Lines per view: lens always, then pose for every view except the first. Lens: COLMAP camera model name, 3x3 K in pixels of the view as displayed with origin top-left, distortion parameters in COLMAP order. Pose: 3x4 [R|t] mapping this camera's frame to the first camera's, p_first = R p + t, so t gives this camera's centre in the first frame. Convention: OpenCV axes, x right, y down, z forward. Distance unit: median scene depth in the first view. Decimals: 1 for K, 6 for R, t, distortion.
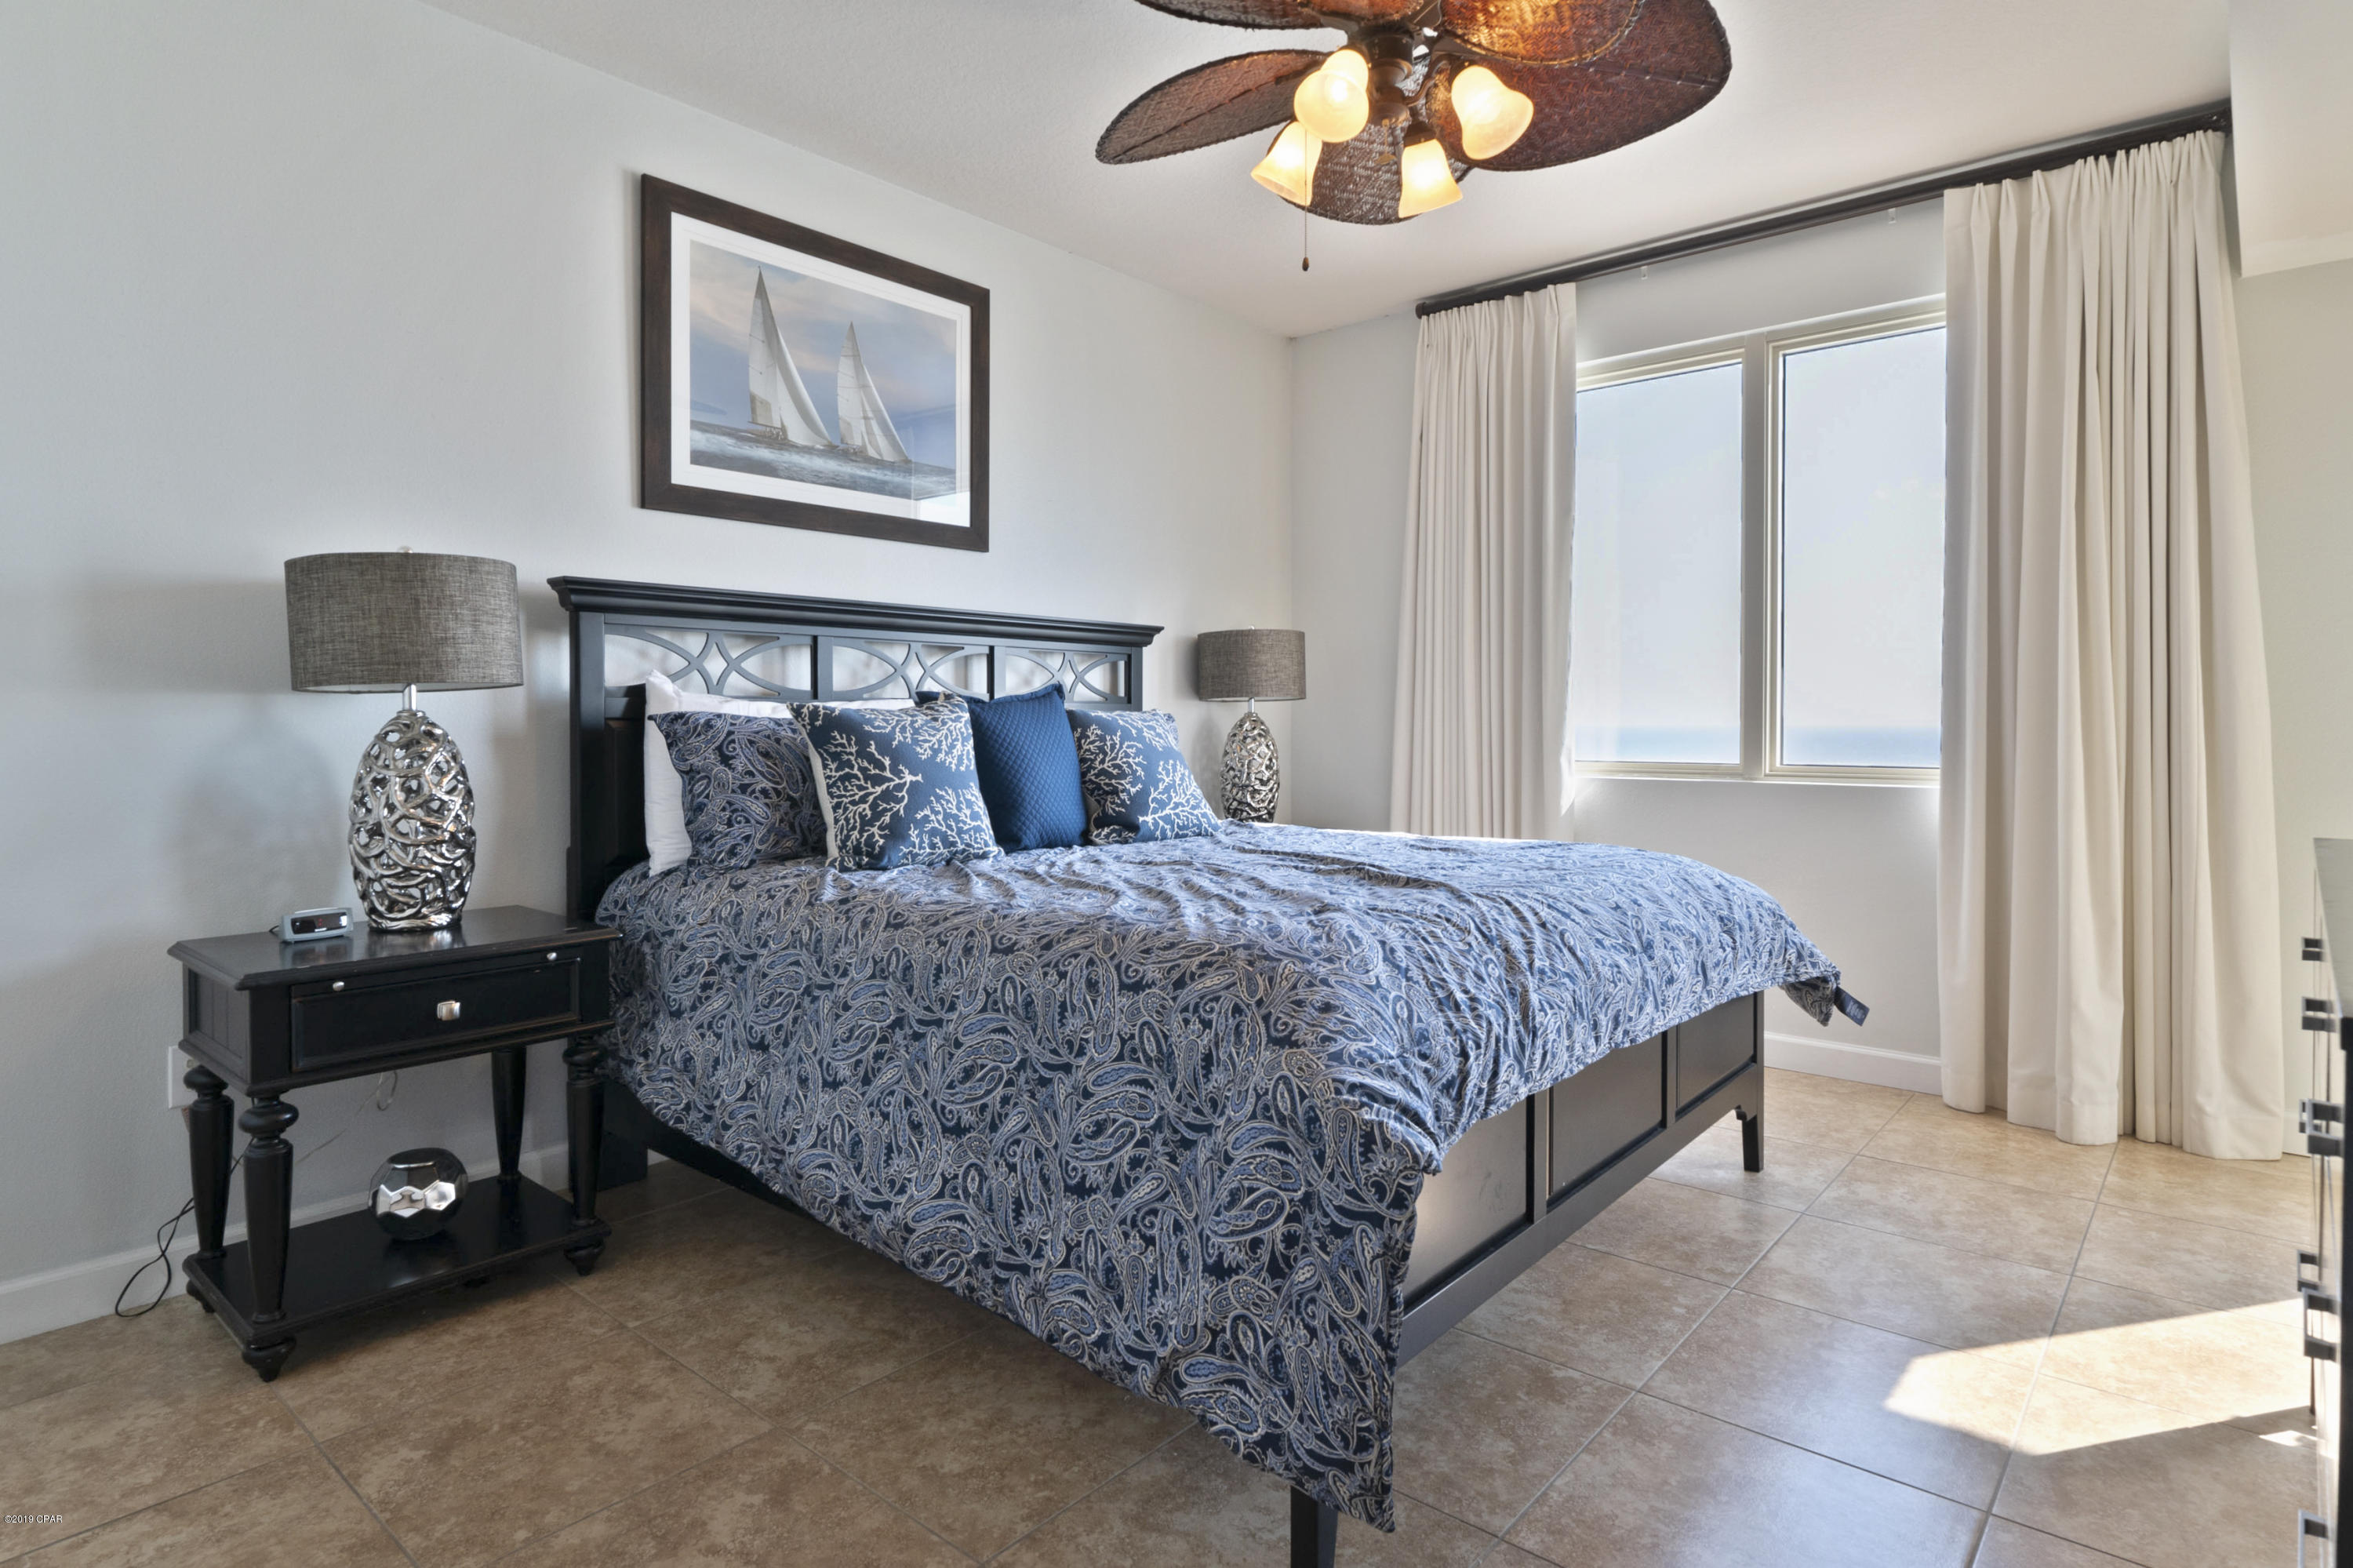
lens RADIAL K [[1263.0, 0, 1168.2], [0, 1263.0, 714.7], [0, 0, 1]] dist [-0.002337, -0.001328]
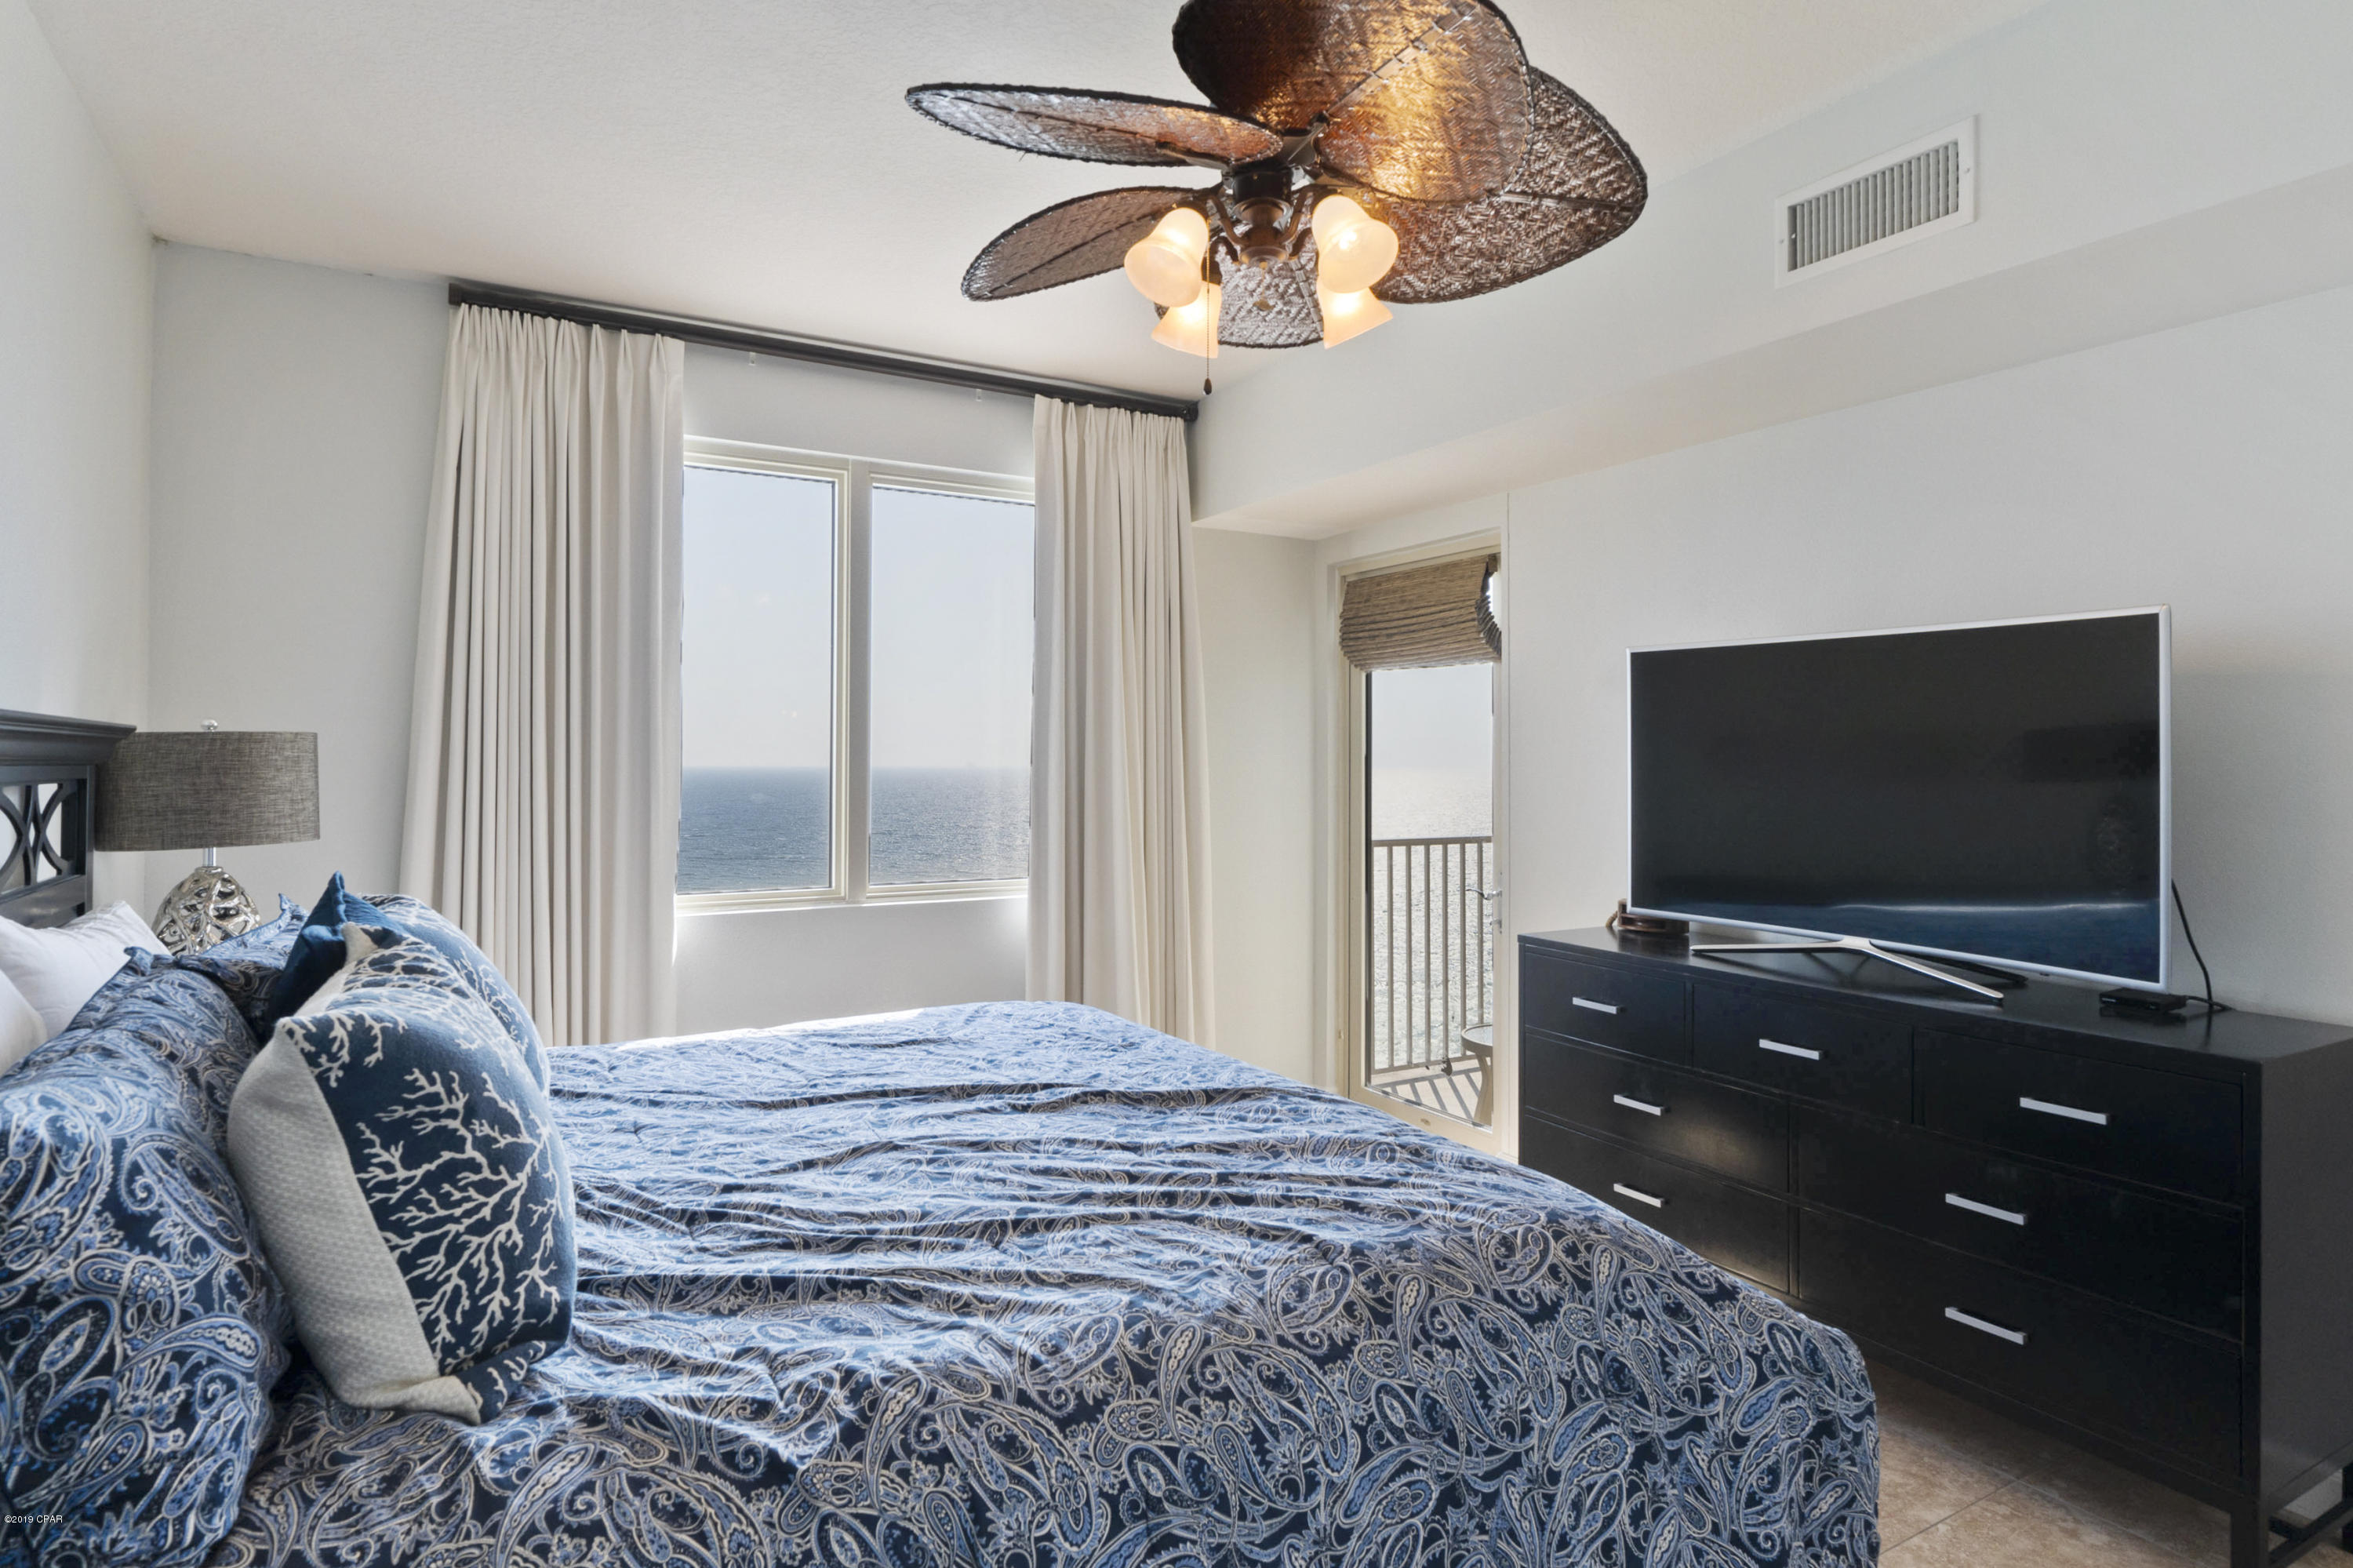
lens RADIAL K [[1254.3, 0, 1167.7], [0, 1254.3, 736.6], [0, 0, 1]] dist [-0.001724, -0.001645]
pose [[0.324956, 0.021939, 0.945475, -0.657678], [-0.007988, 0.999759, -0.020453, -0.102273], [-0.945696, -0.000906, 0.325052, 0.728471]]
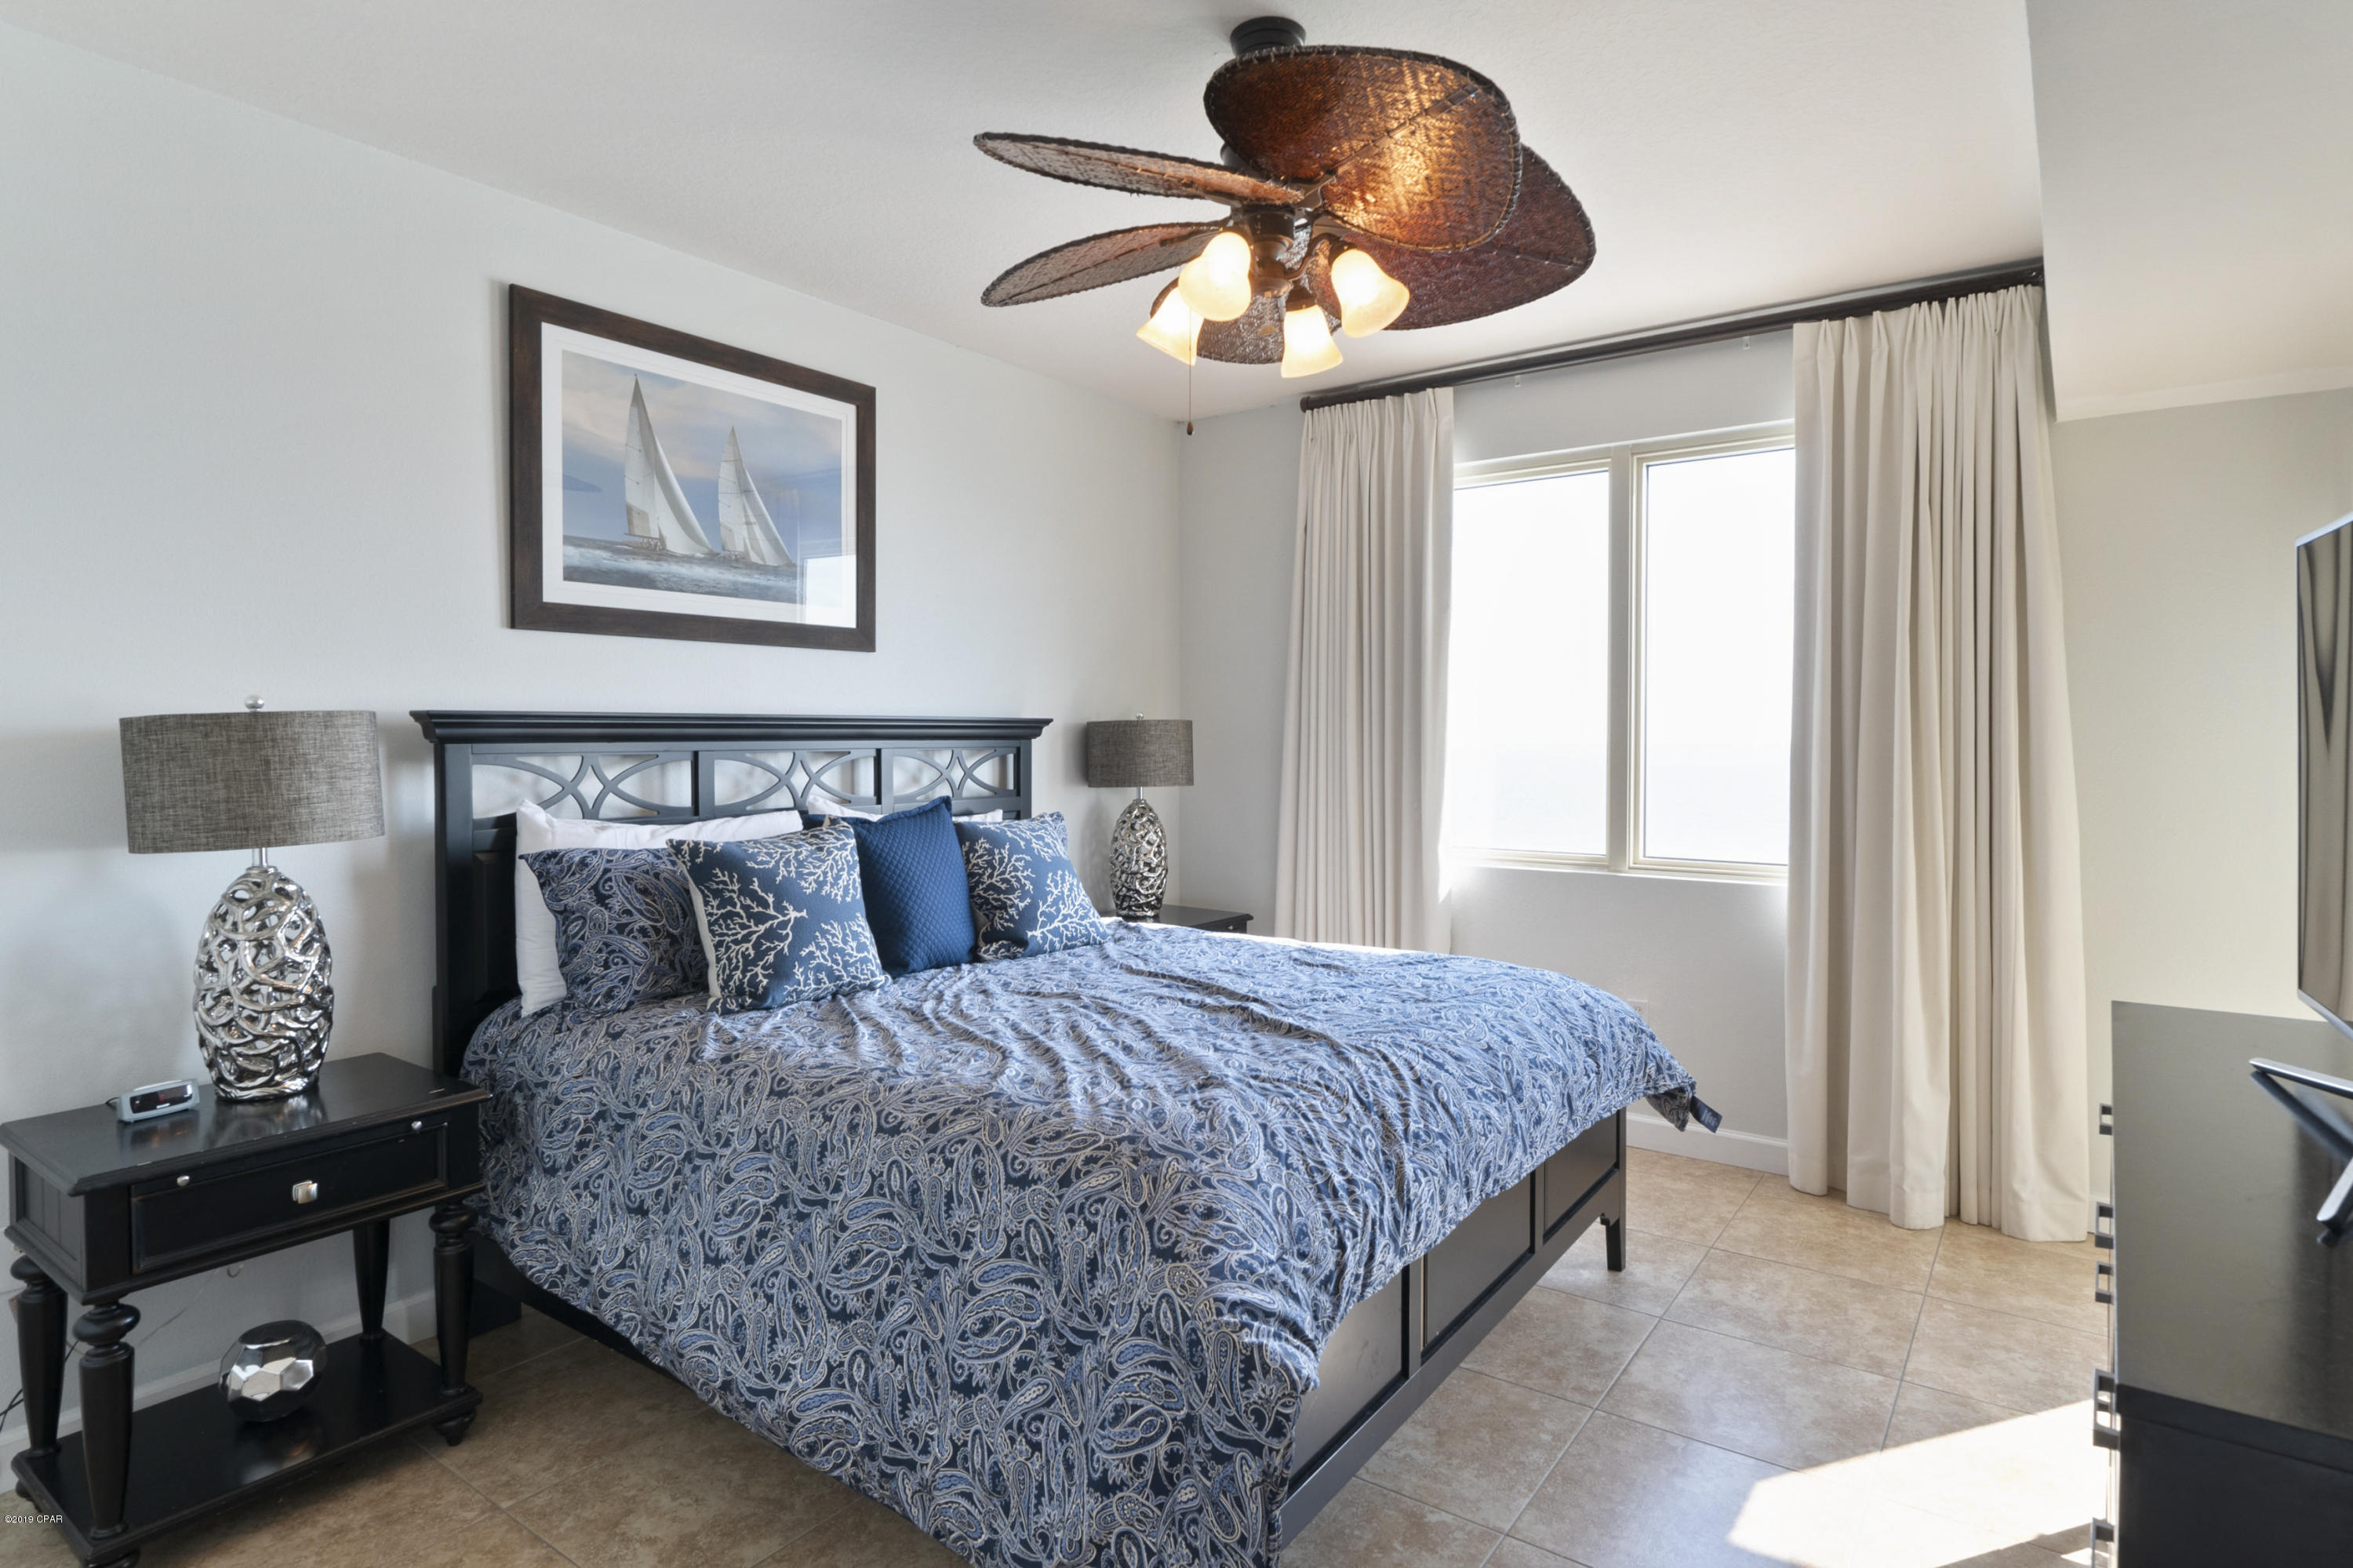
lens RADIAL K [[1254.3, 0, 1167.7], [0, 1254.3, 736.6], [0, 0, 1]] dist [-0.001724, -0.001645]
pose [[0.996324, -0.001498, 0.085653, 0.003869], [0.000846, 0.999970, 0.007642, -0.111311], [-0.085662, -0.007541, 0.996296, -0.005143]]
